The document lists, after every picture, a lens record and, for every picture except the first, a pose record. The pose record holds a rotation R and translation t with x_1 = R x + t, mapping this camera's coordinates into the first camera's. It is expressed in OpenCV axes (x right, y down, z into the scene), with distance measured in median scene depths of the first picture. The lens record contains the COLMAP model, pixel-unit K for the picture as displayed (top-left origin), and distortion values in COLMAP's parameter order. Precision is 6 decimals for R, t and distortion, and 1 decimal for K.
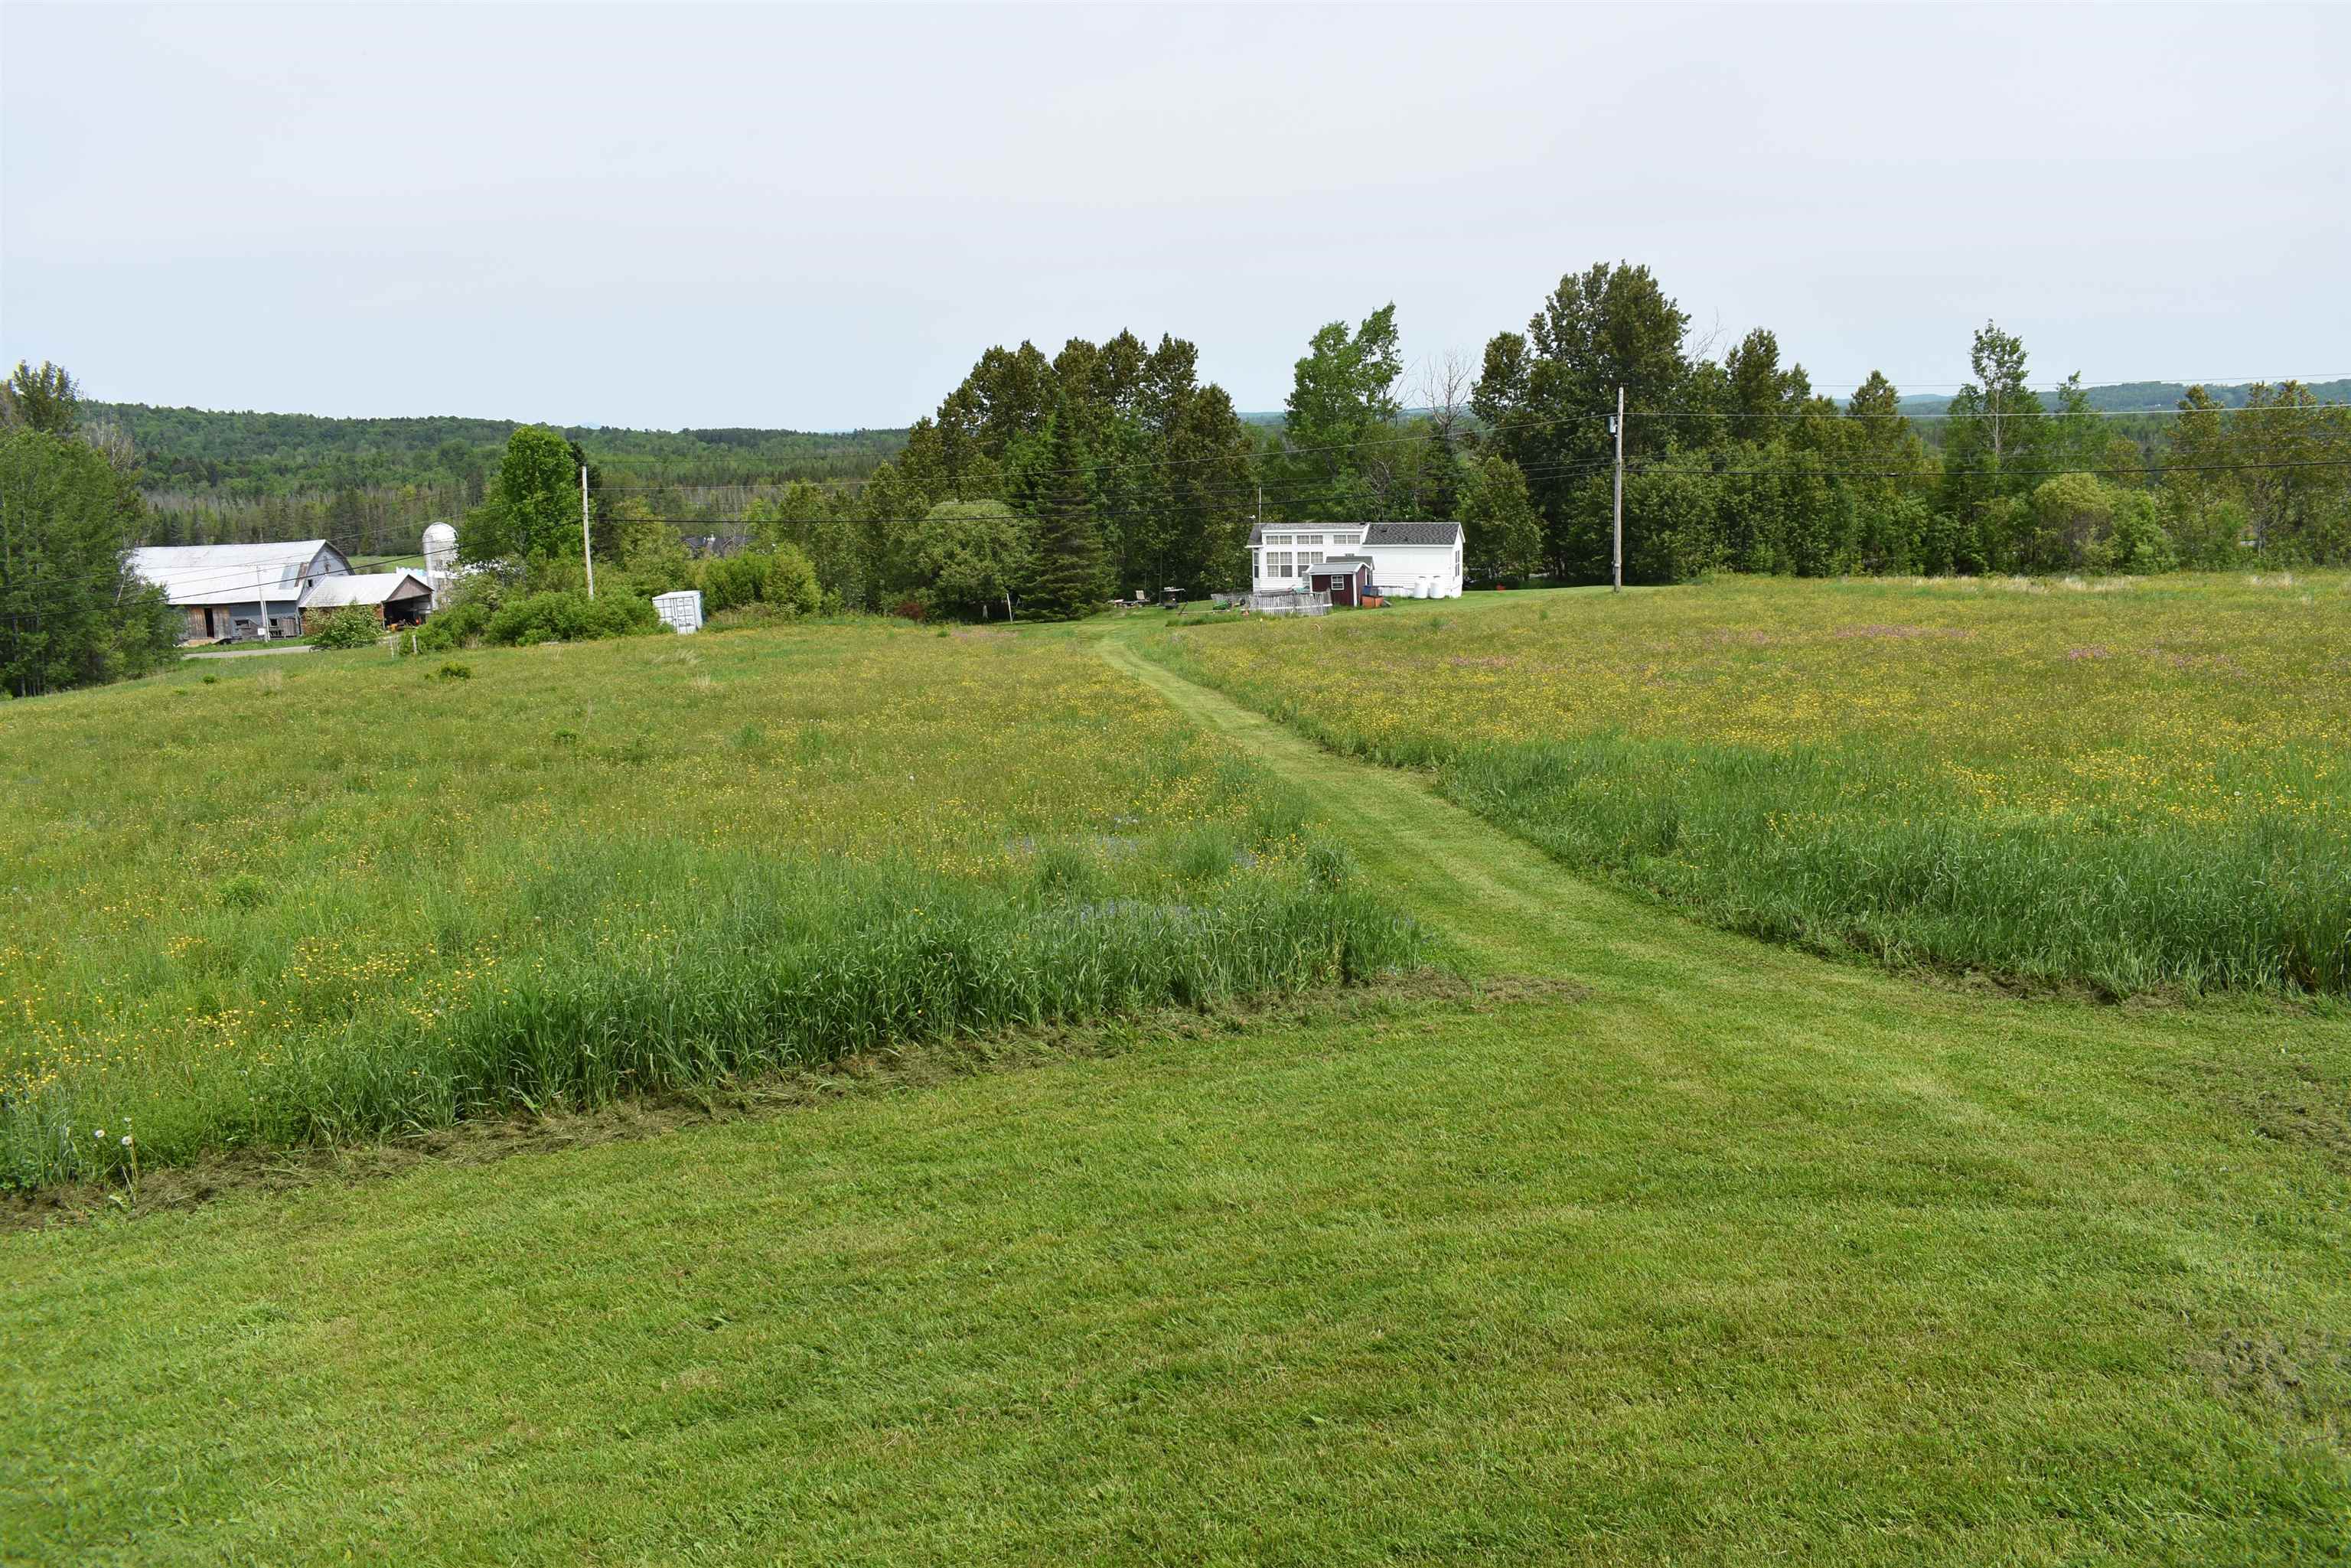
lens RADIAL K [[1845.6, 0, 1186.9], [0, 1845.6, 779.9], [0, 0, 1]] dist [-0.093052, 0.012059]
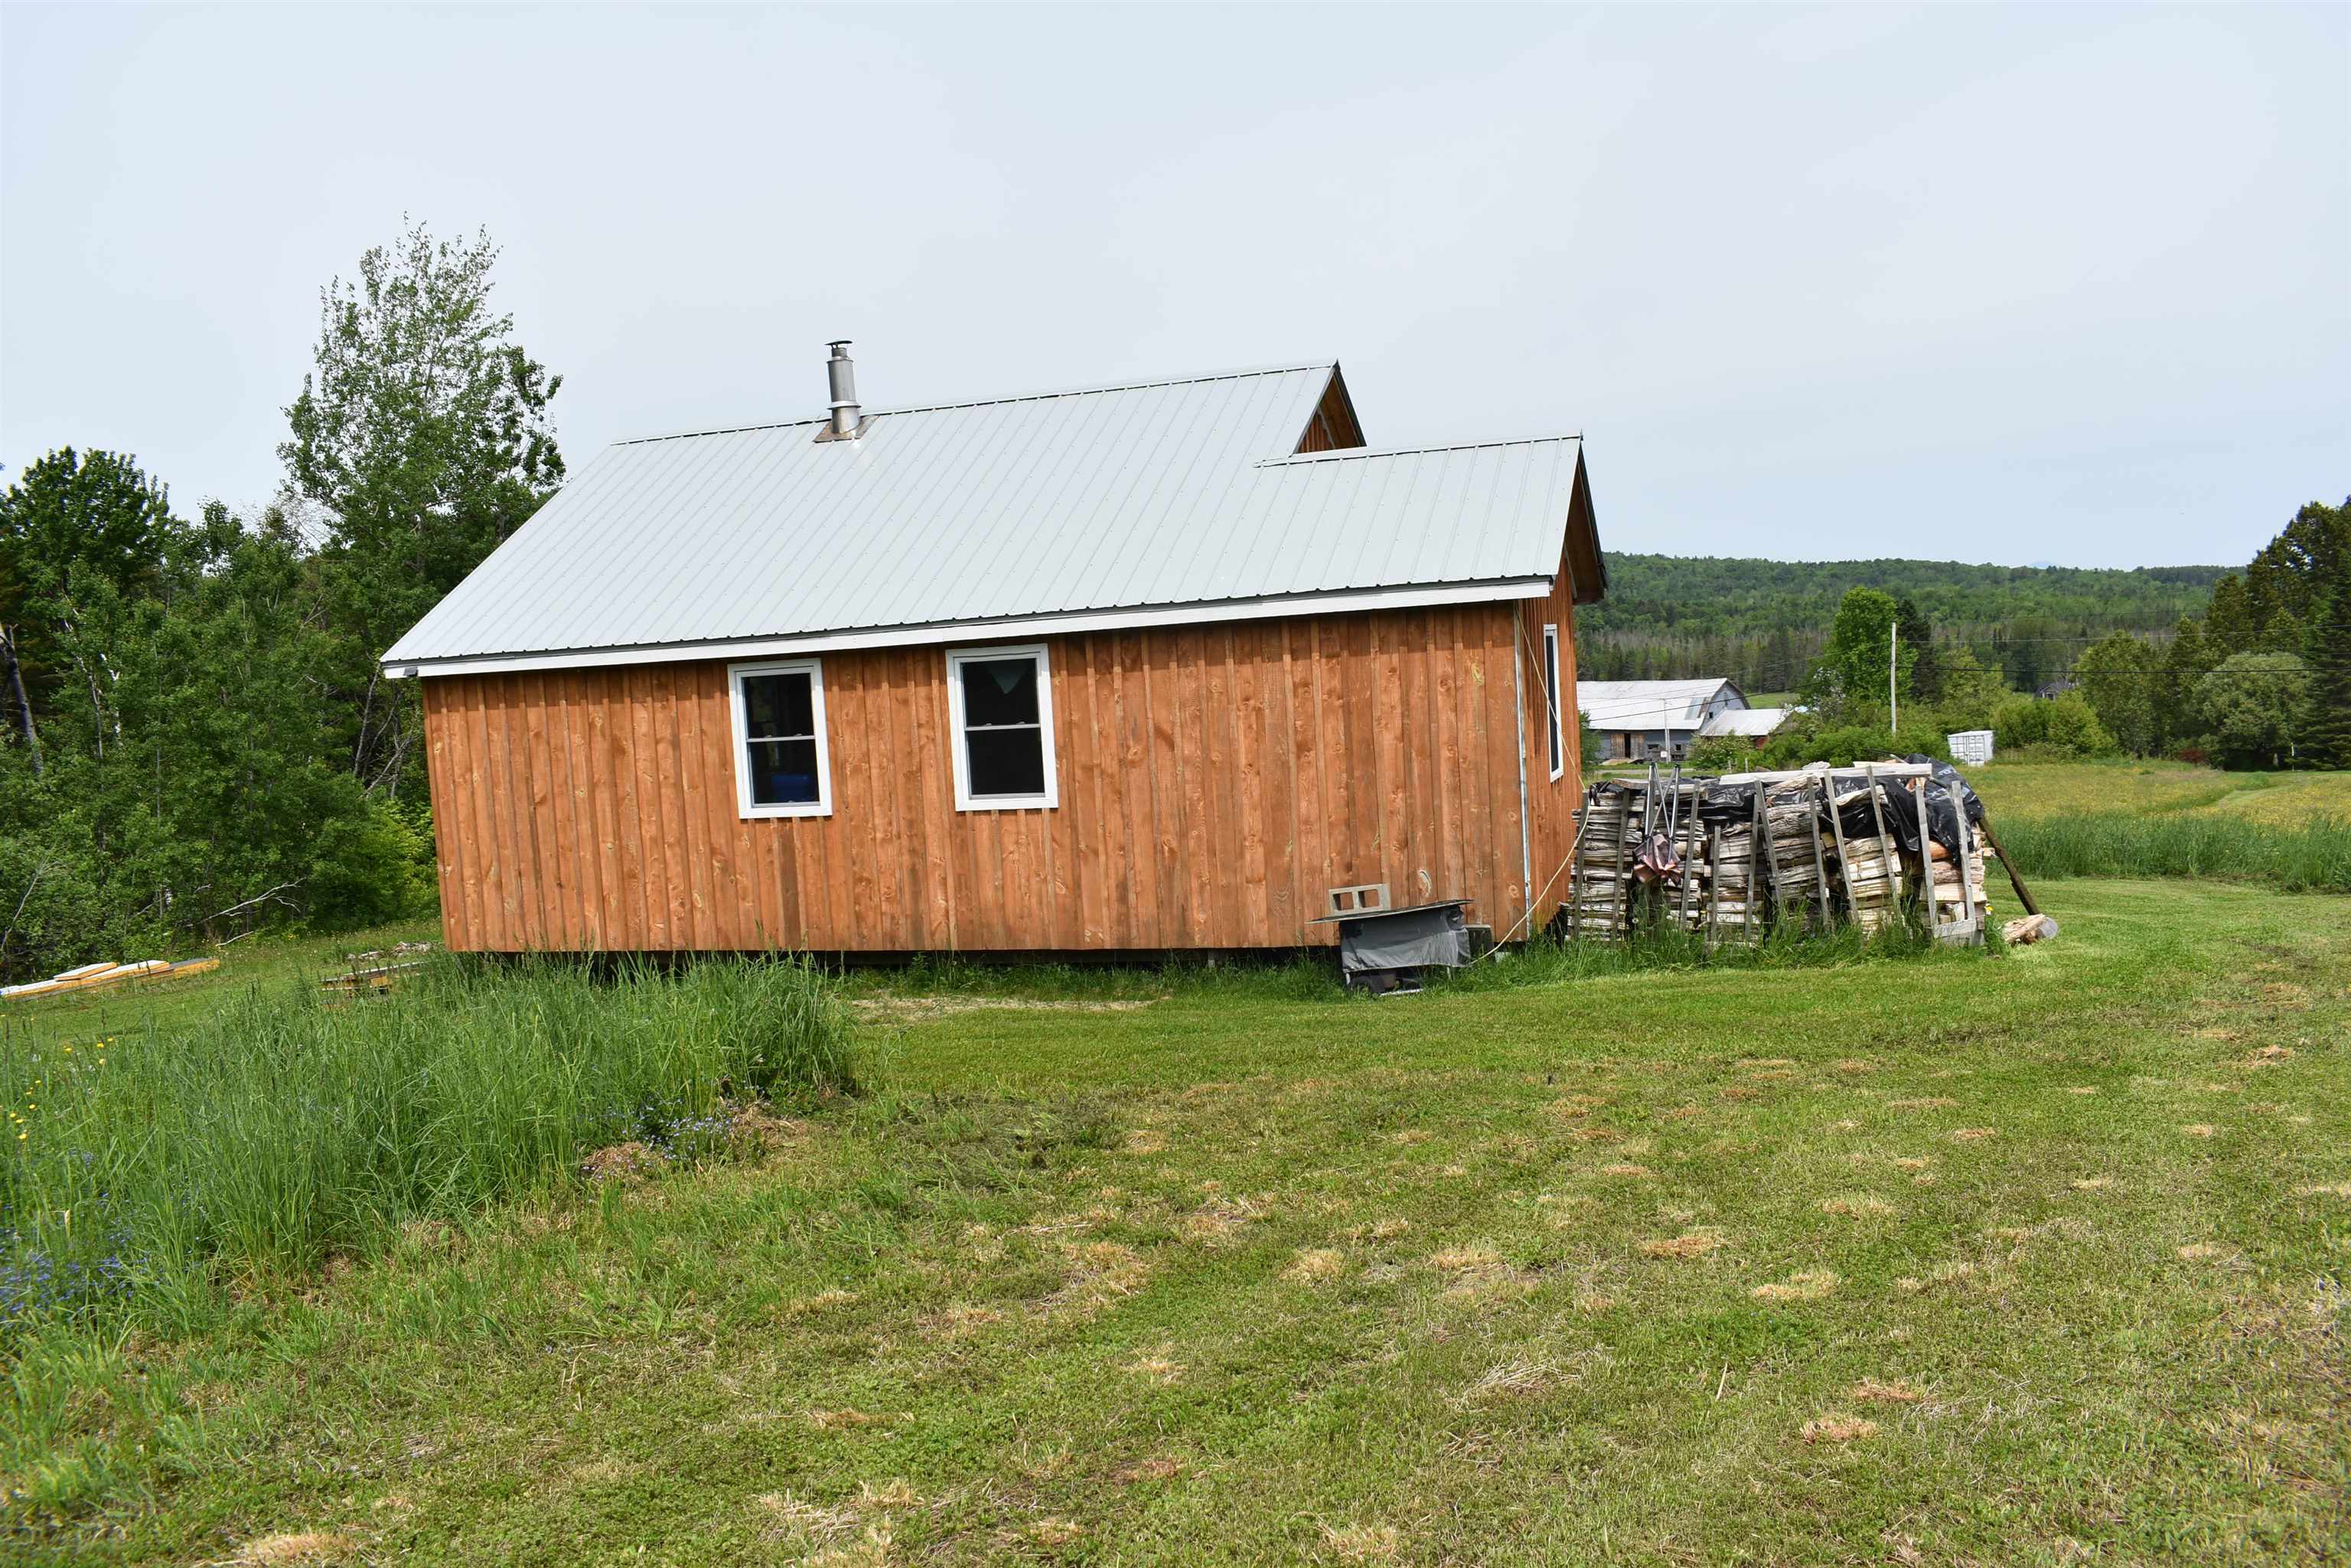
lens RADIAL K [[1845.6, 0, 1167.1], [0, 1845.6, 783.0], [0, 0, 1]] dist [-0.093052, 0.012059]
pose [[0.722366, 0.044371, -0.690086, 0.138919], [-0.095437, 0.994787, -0.035939, 0.018128], [0.684893, 0.091820, 0.722835, -0.158593]]
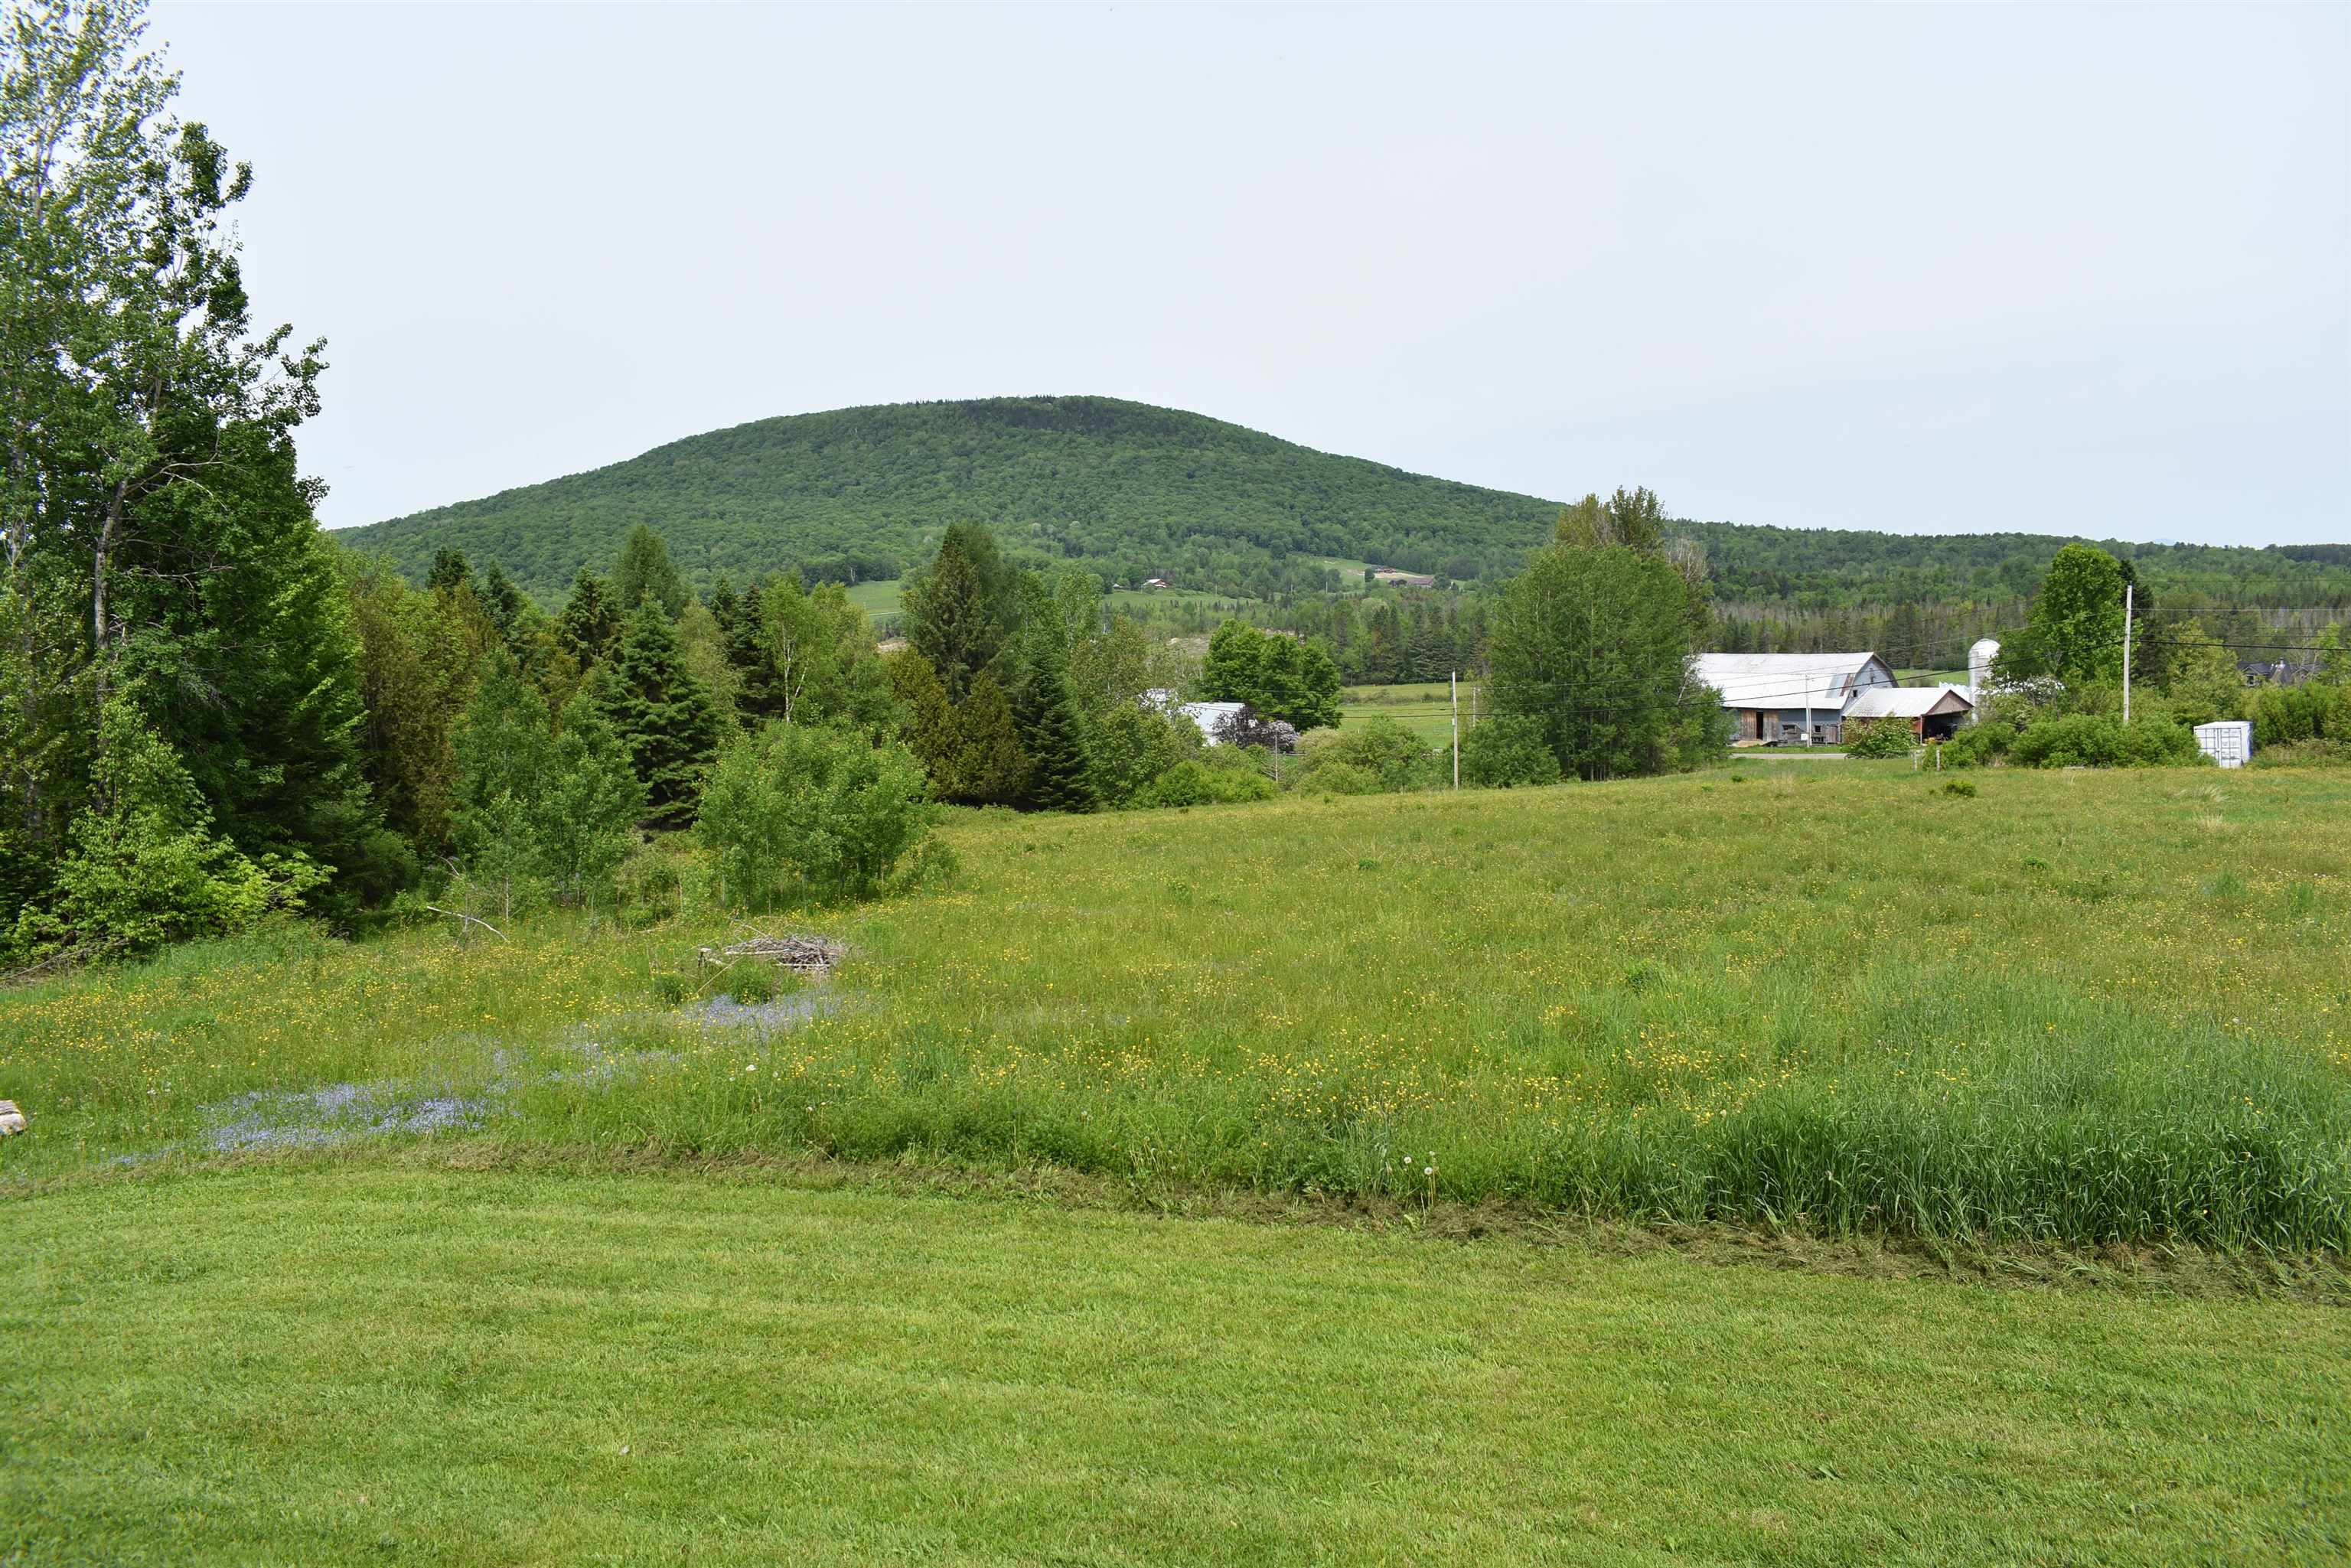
lens RADIAL K [[1845.6, 0, 1187.3], [0, 1845.6, 779.4], [0, 0, 1]] dist [-0.093052, 0.012059]
pose [[0.691520, 0.068232, -0.719128, 0.011035], [-0.113542, 0.993421, -0.014925, -0.001128], [0.713378, 0.091972, 0.694717, 0.003438]]
